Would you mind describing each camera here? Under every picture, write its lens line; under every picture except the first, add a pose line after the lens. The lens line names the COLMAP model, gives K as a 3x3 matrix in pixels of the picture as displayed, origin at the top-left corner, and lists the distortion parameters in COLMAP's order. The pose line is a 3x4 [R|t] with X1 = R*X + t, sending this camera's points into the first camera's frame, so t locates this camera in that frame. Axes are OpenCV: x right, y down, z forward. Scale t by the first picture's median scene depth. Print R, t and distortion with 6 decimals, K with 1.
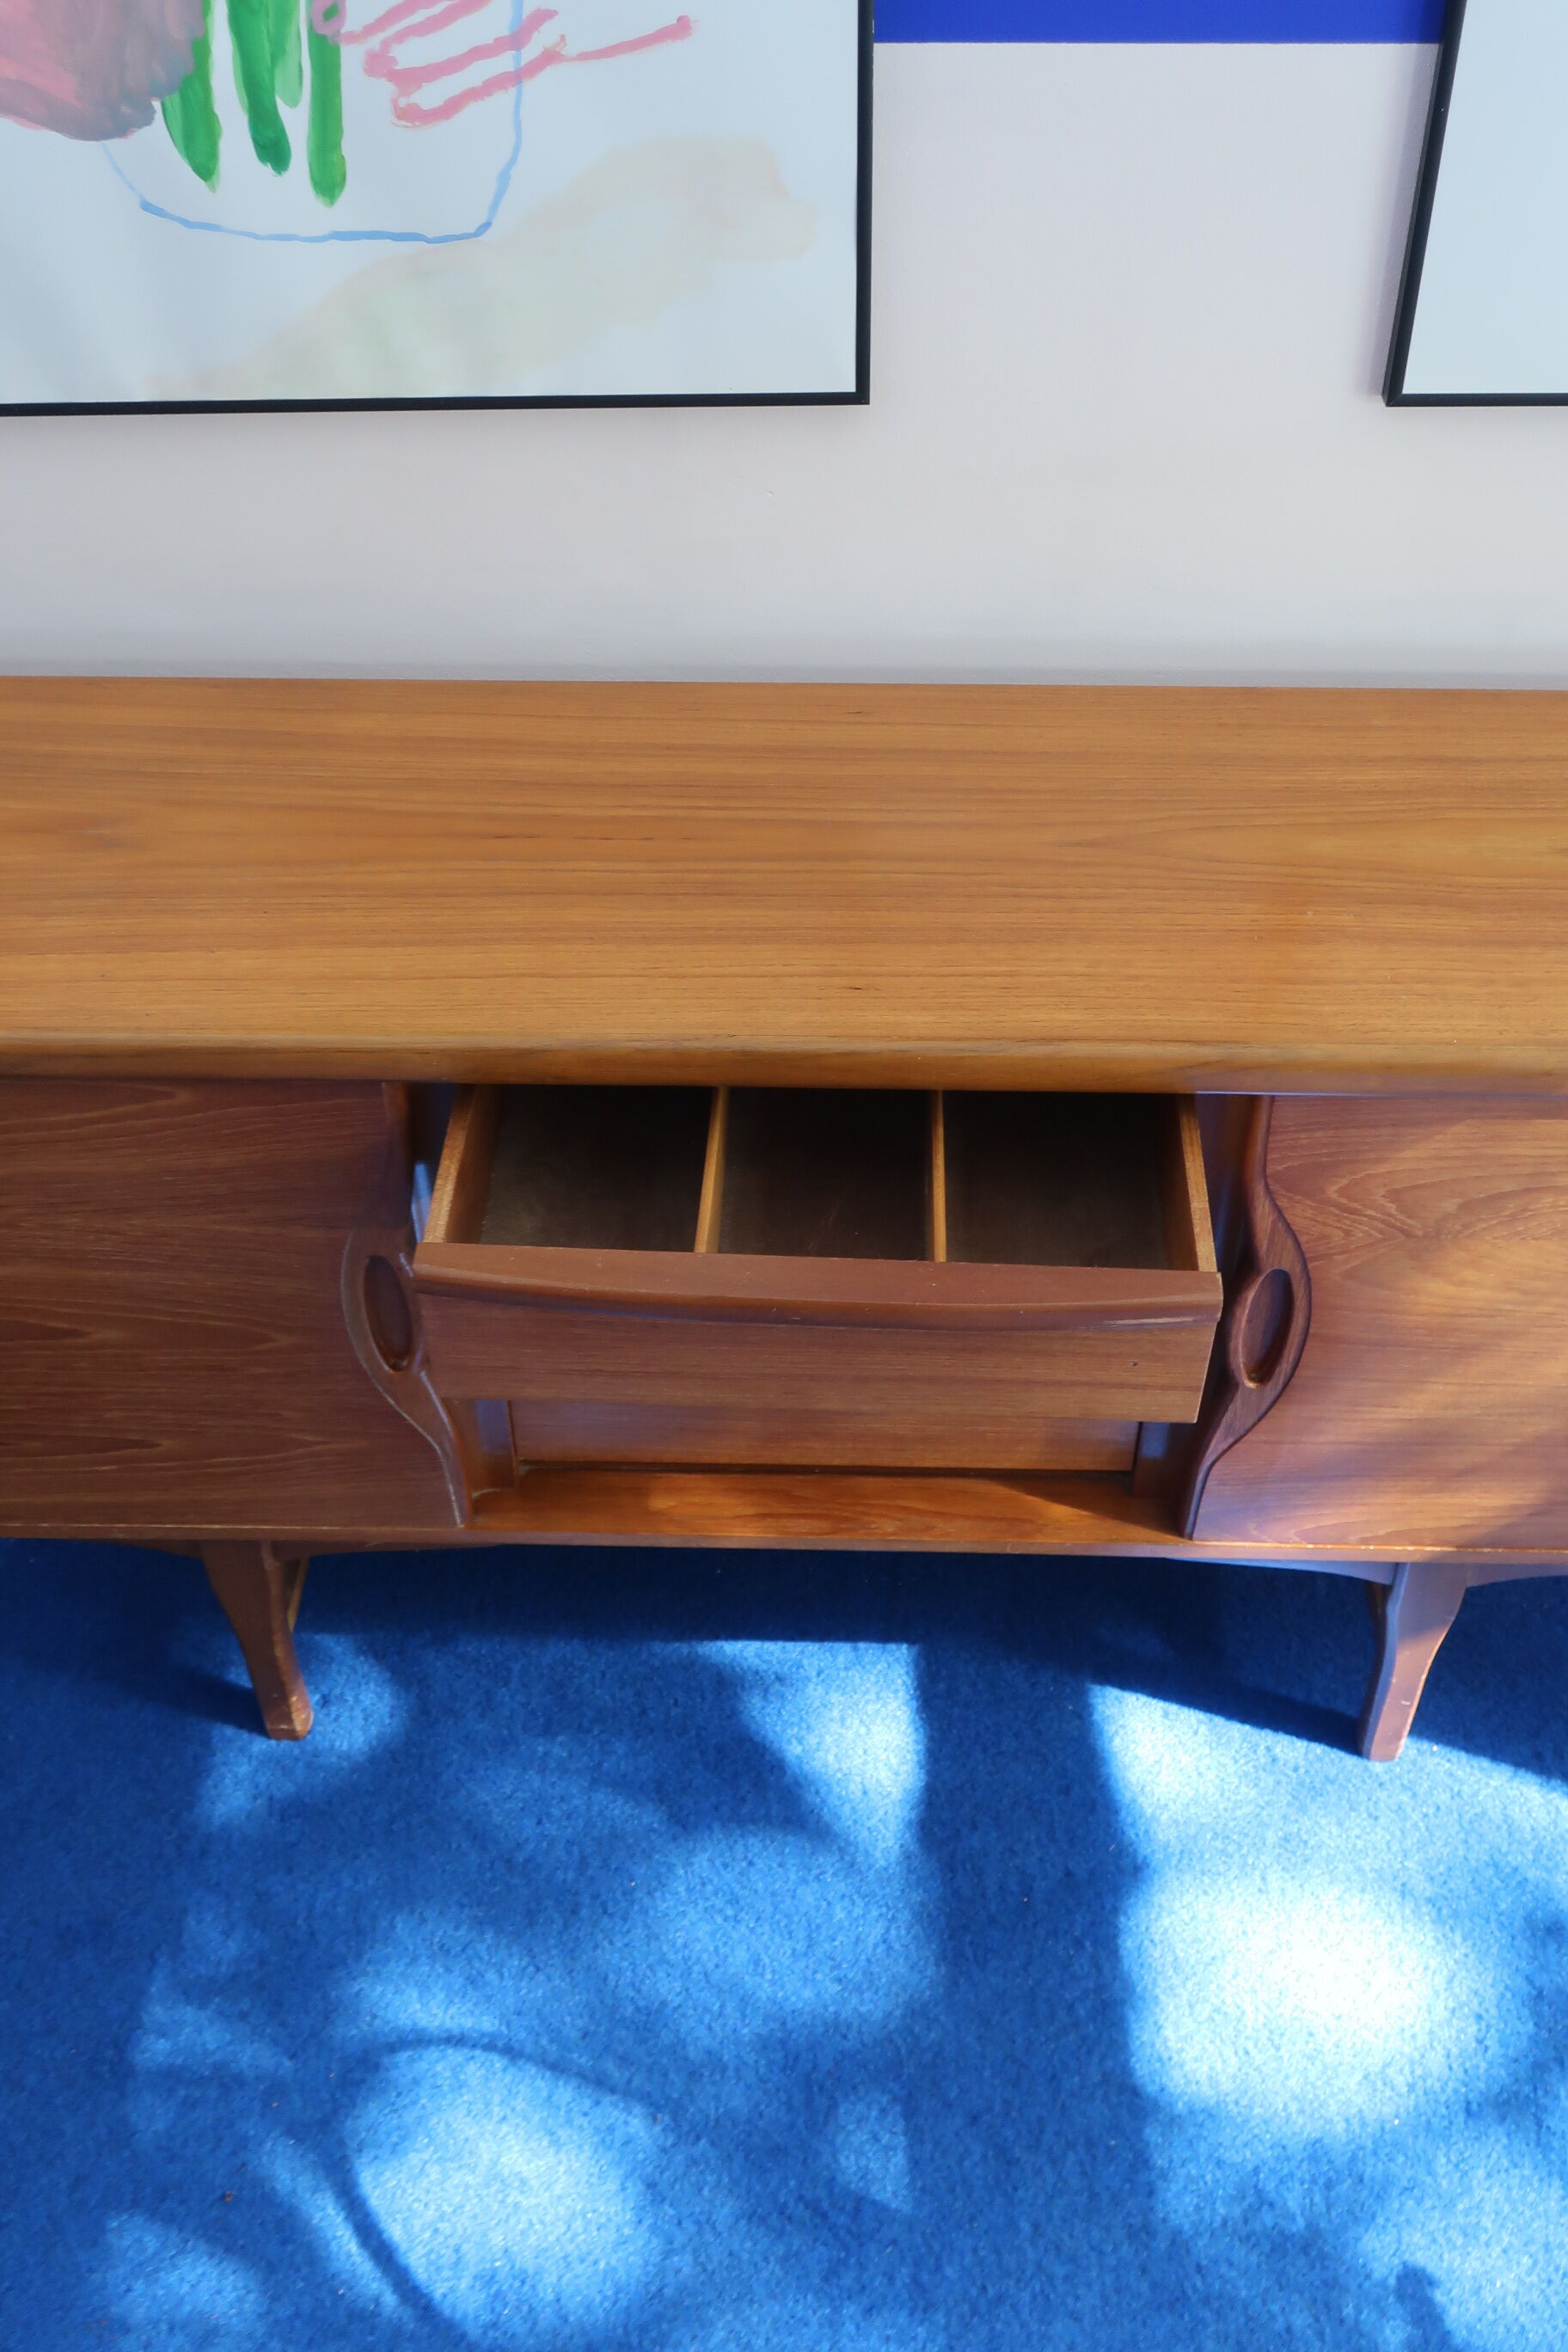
lens RADIAL K [[2227.3, 0, 790.8], [0, 2227.3, 1163.7], [0, 0, 1]] dist [-0.009965, 0.000000]
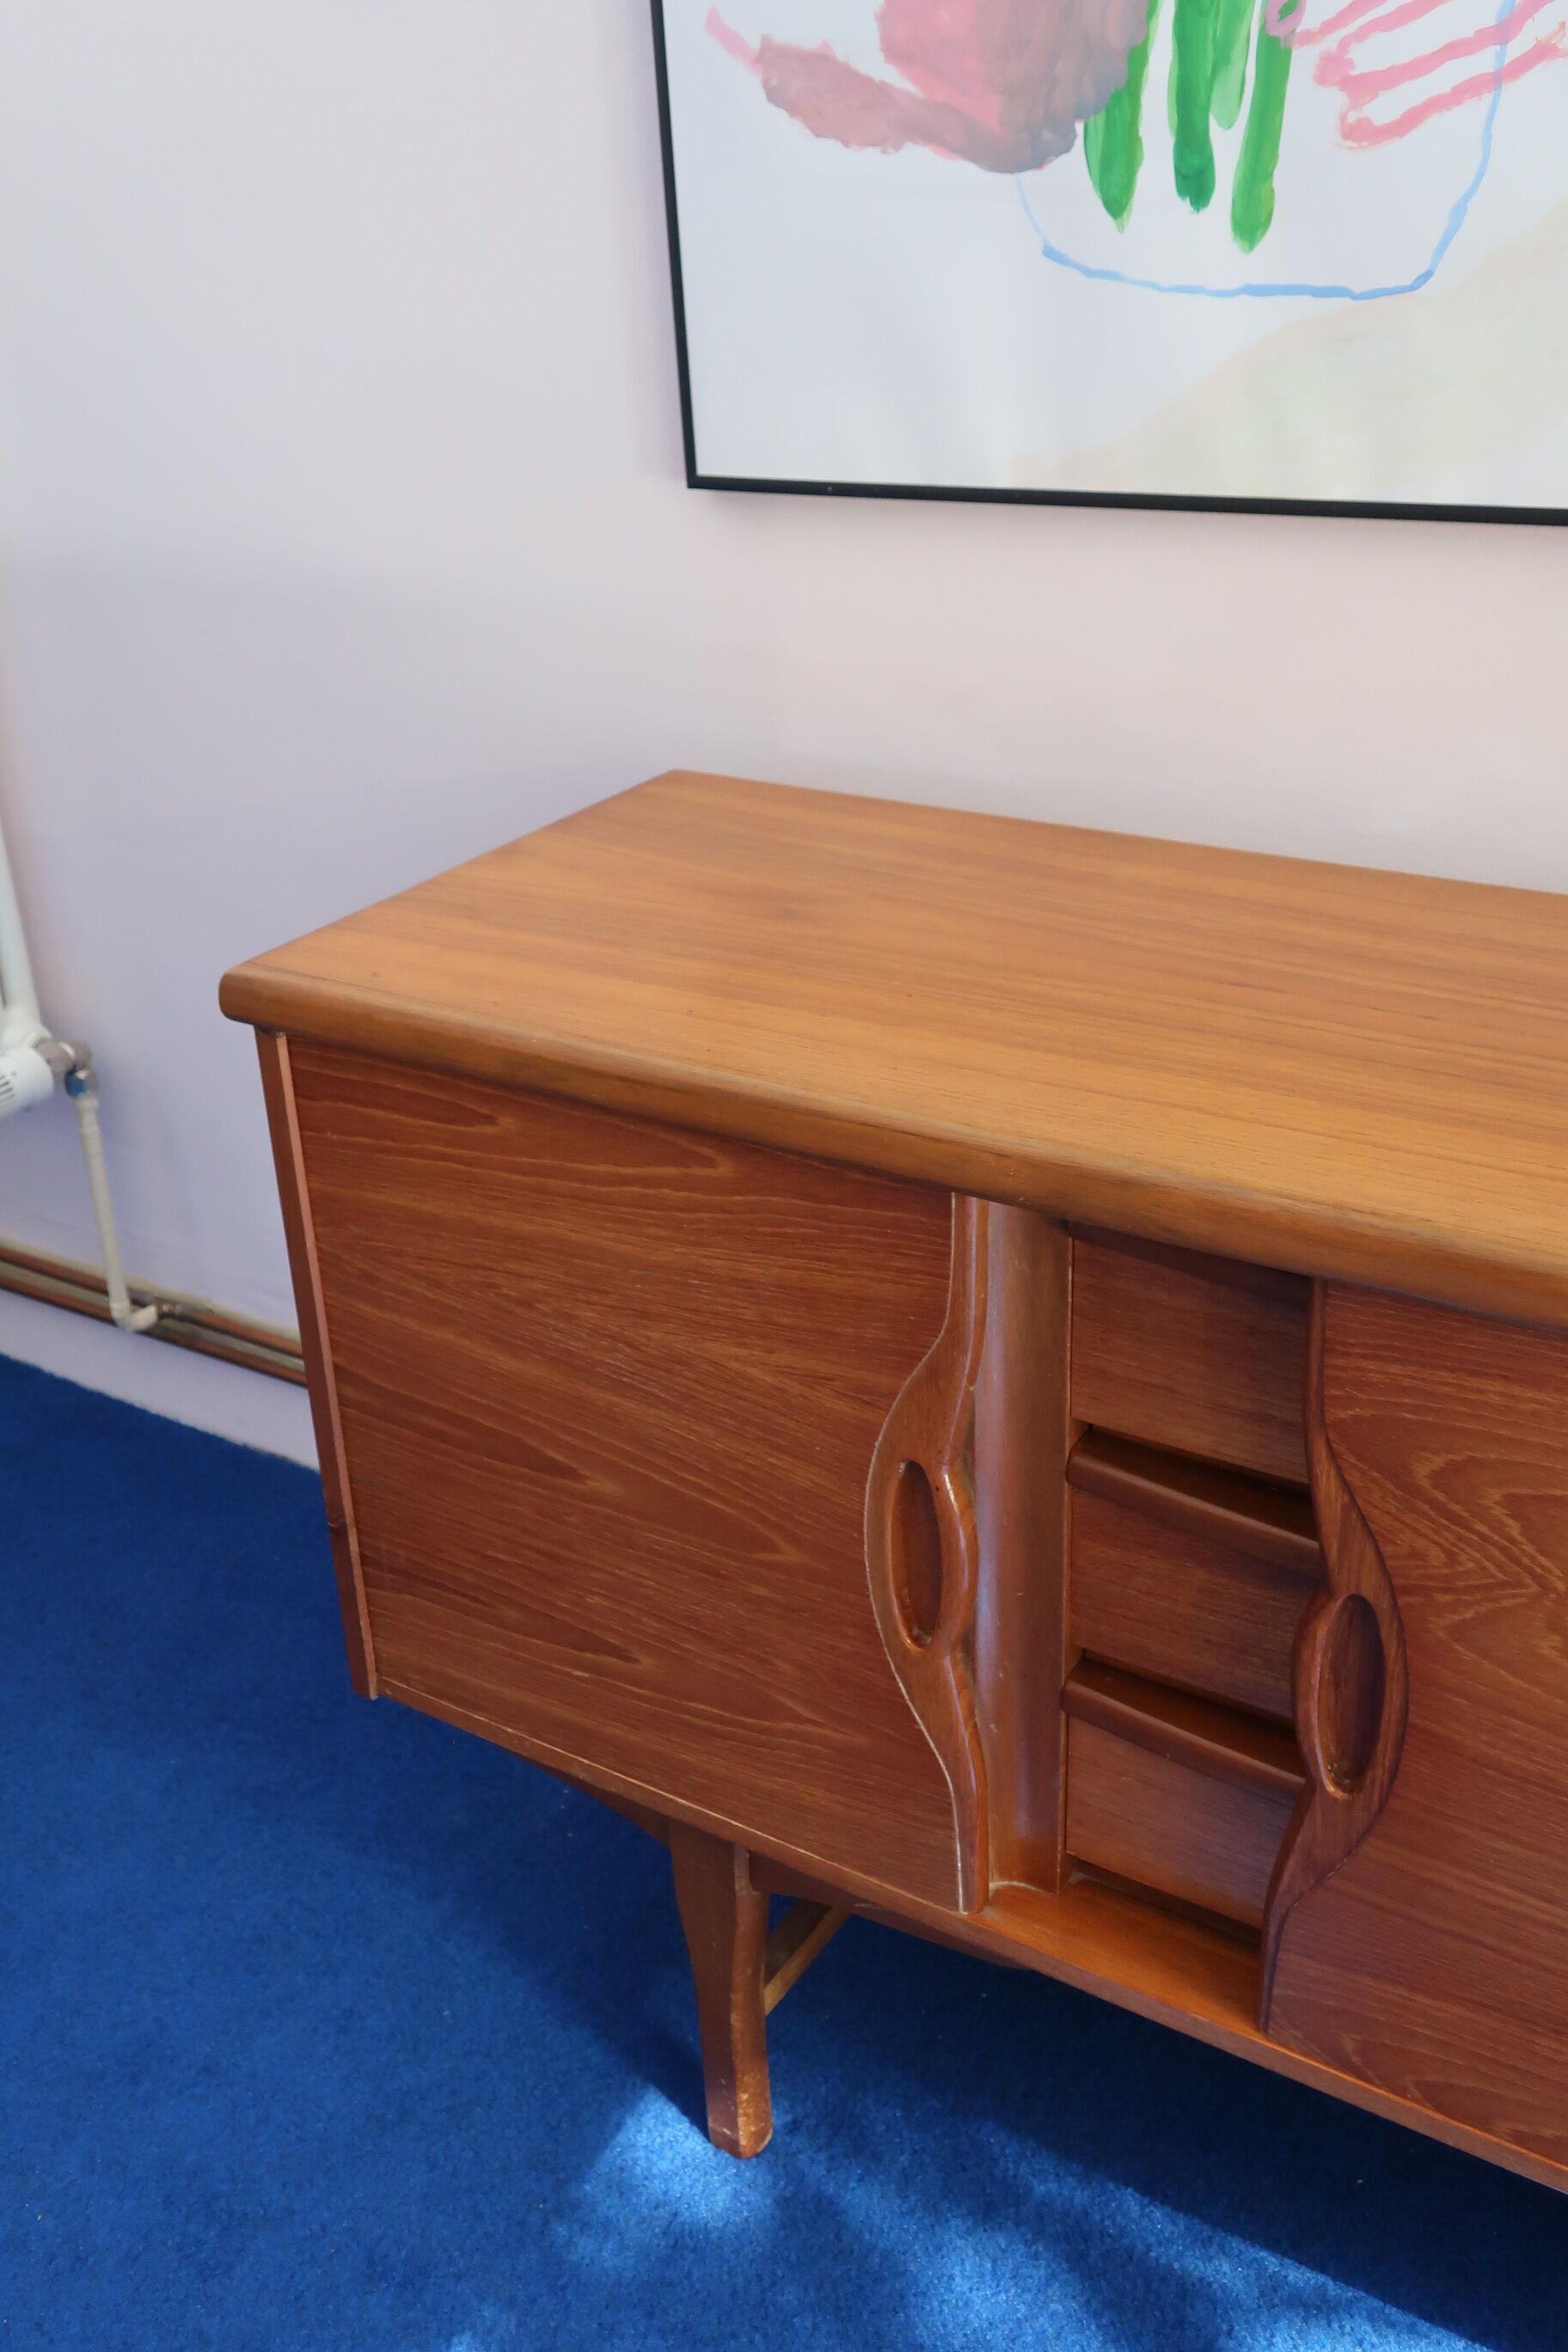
lens RADIAL K [[2227.3, 0, 775.7], [0, 2227.3, 1186.3], [0, 0, 1]] dist [-0.009965, 0.000000]
pose [[0.854805, 0.200636, -0.478595, 0.108255], [-0.319799, 0.929973, -0.181323, 0.101887], [0.408701, 0.308050, 0.859109, 0.301719]]
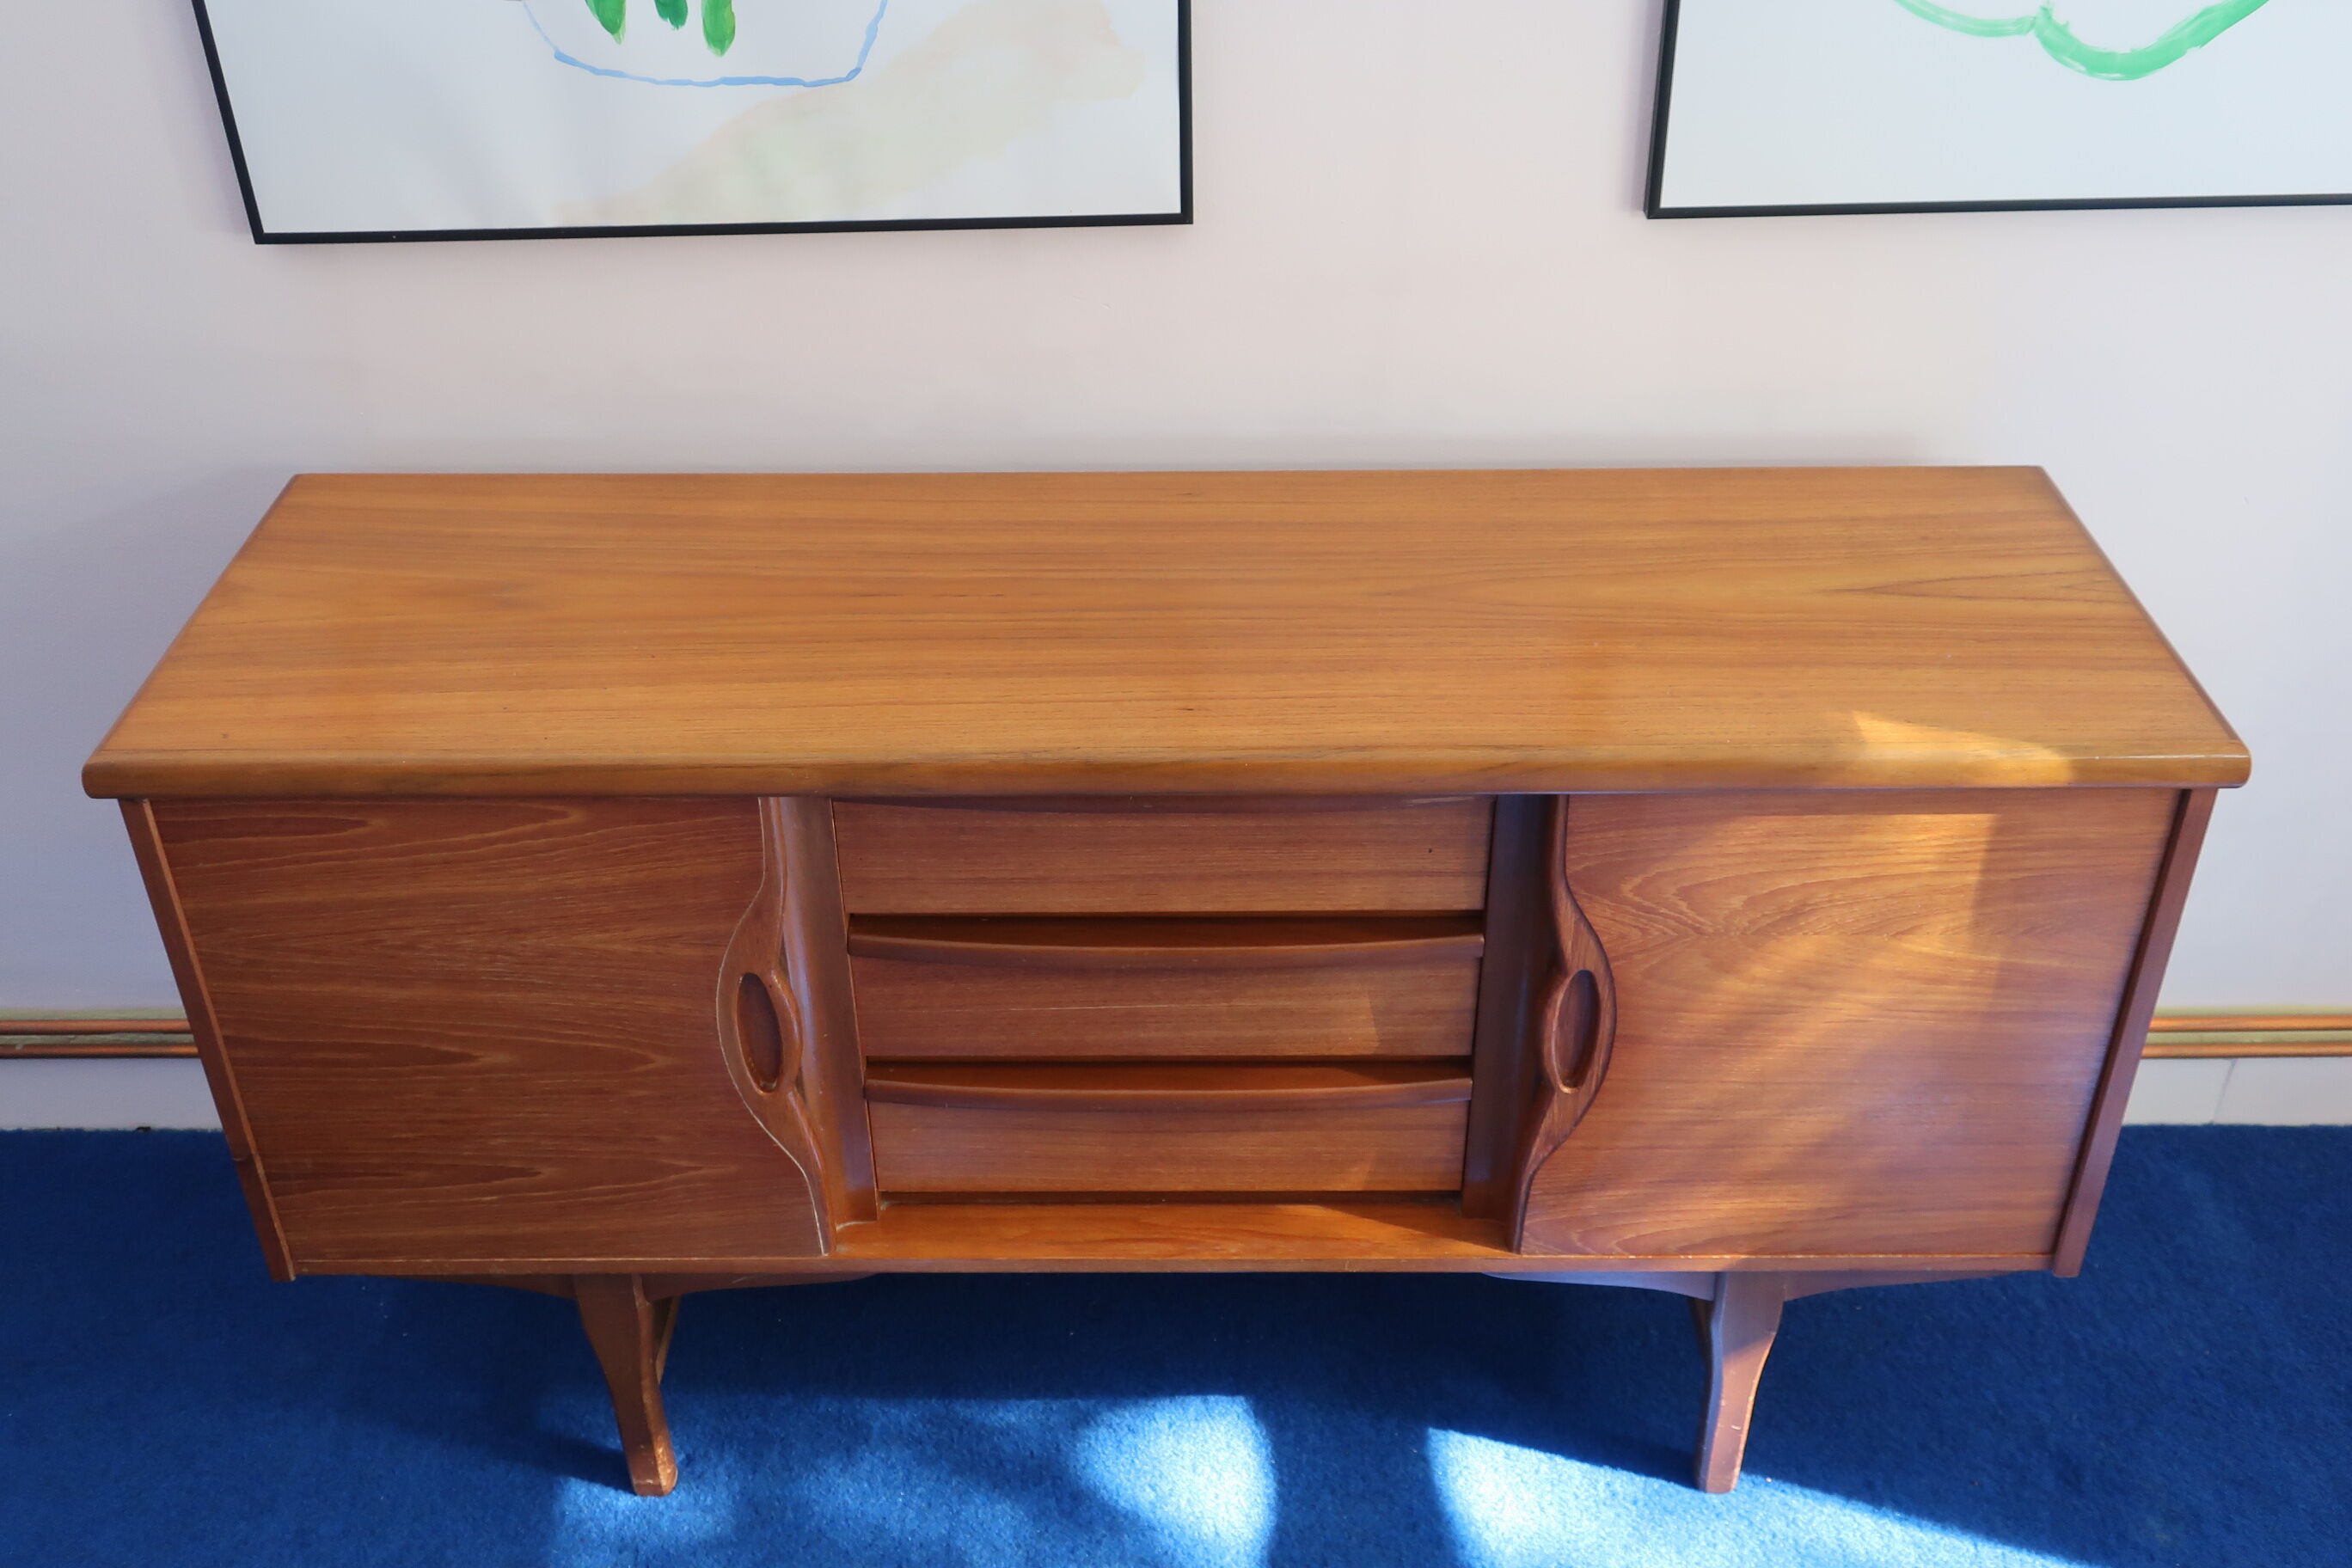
lens RADIAL K [[2227.3, 0, 1180.9], [0, 2227.3, 763.2], [0, 0, 1]] dist [-0.009965, 0.000000]
pose [[0.999750, -0.015104, 0.016496, 0.006172], [0.017416, 0.988459, -0.150485, 0.103001], [-0.014032, 0.150735, 0.988475, -0.081193]]
